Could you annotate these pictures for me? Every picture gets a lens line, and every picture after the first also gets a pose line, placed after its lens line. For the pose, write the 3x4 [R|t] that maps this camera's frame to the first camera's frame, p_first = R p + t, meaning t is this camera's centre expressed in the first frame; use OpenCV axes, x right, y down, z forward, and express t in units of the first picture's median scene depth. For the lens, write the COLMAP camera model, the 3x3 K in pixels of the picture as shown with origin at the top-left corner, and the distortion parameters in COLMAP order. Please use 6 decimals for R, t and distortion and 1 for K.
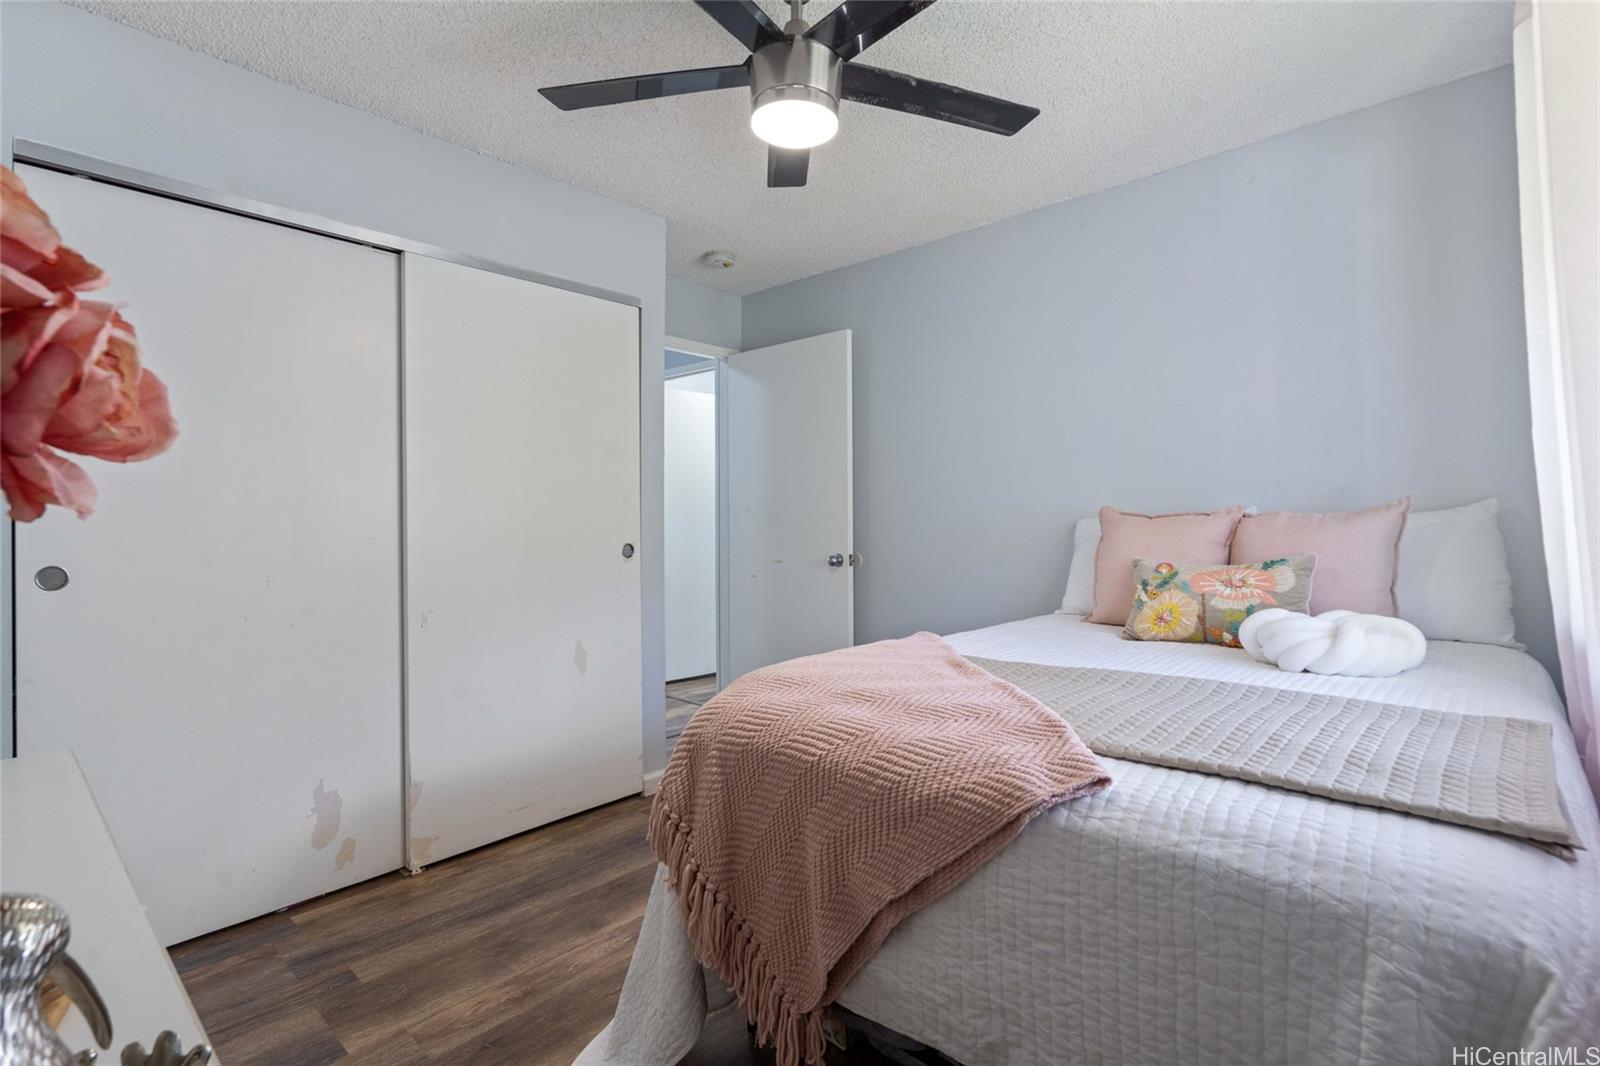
lens RADIAL K [[742.8, 0, 794.0], [0, 742.8, 513.5], [0, 0, 1]] dist [-0.000453, 0.001085]
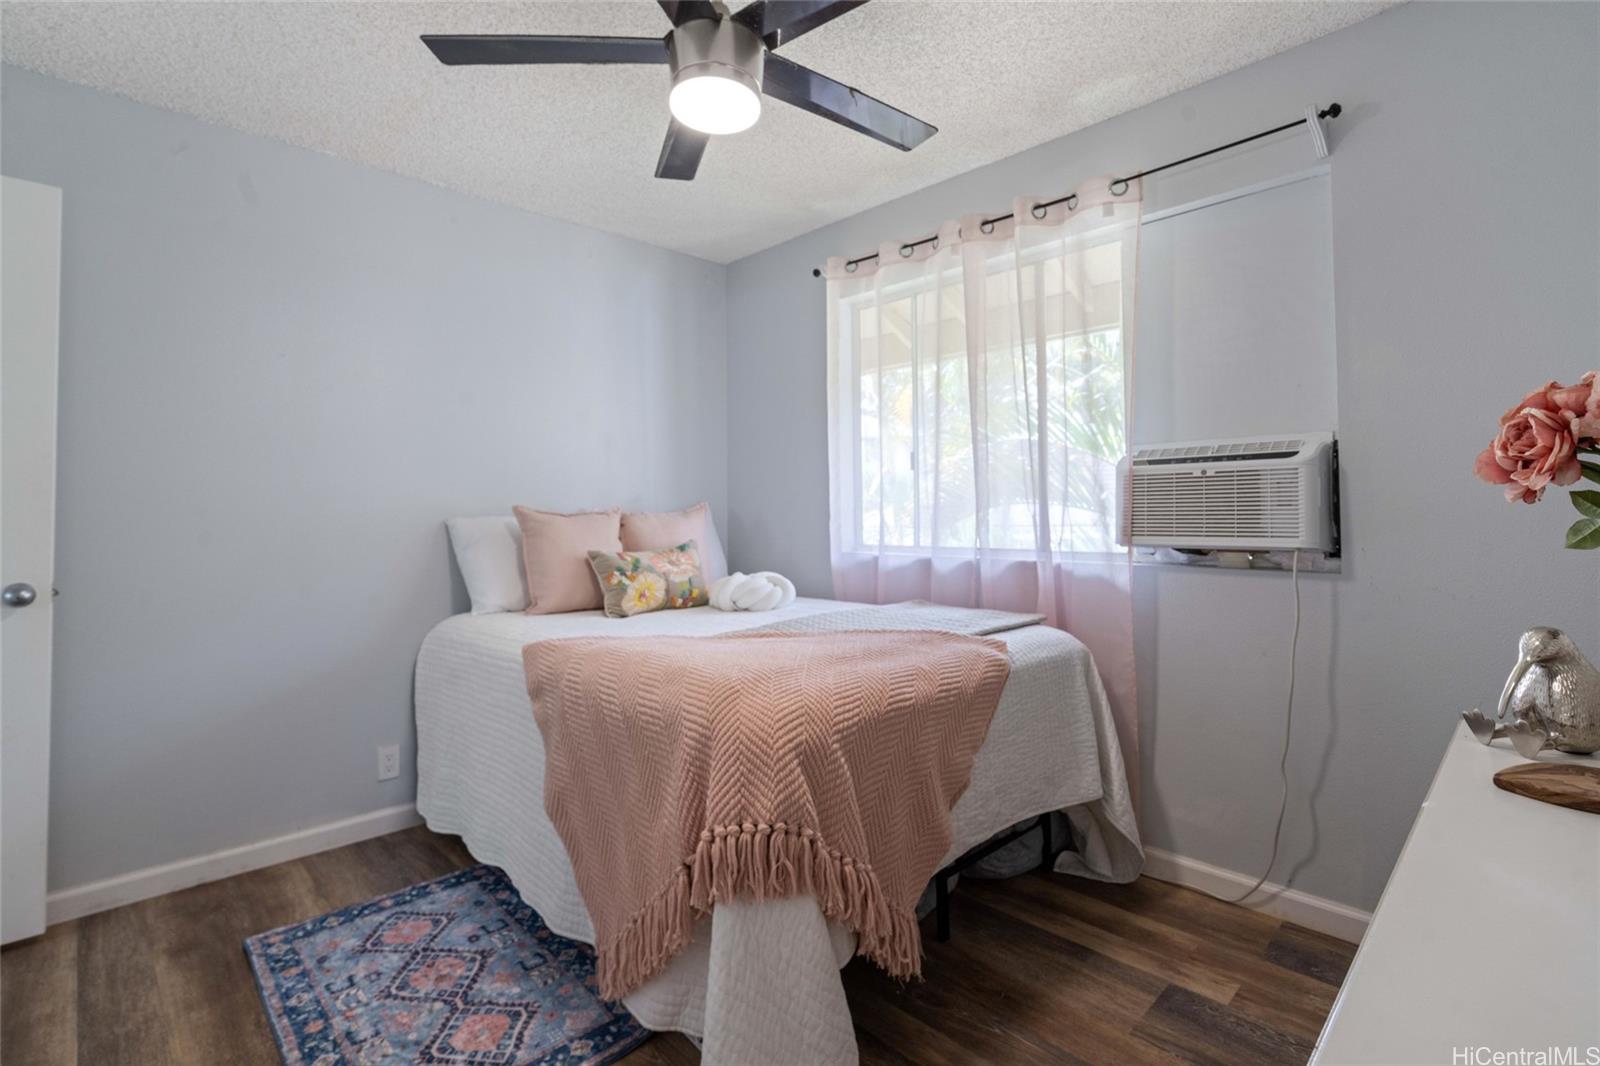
lens RADIAL K [[750.0, 0, 786.5], [0, 750.0, 491.6], [0, 0, 1]] dist [-0.002193, 0.000249]
pose [[0.061346, 0.037429, 0.997415, -0.767141], [0.001241, 0.999293, -0.037576, 0.013801], [-0.998116, 0.003543, 0.061256, 0.686252]]
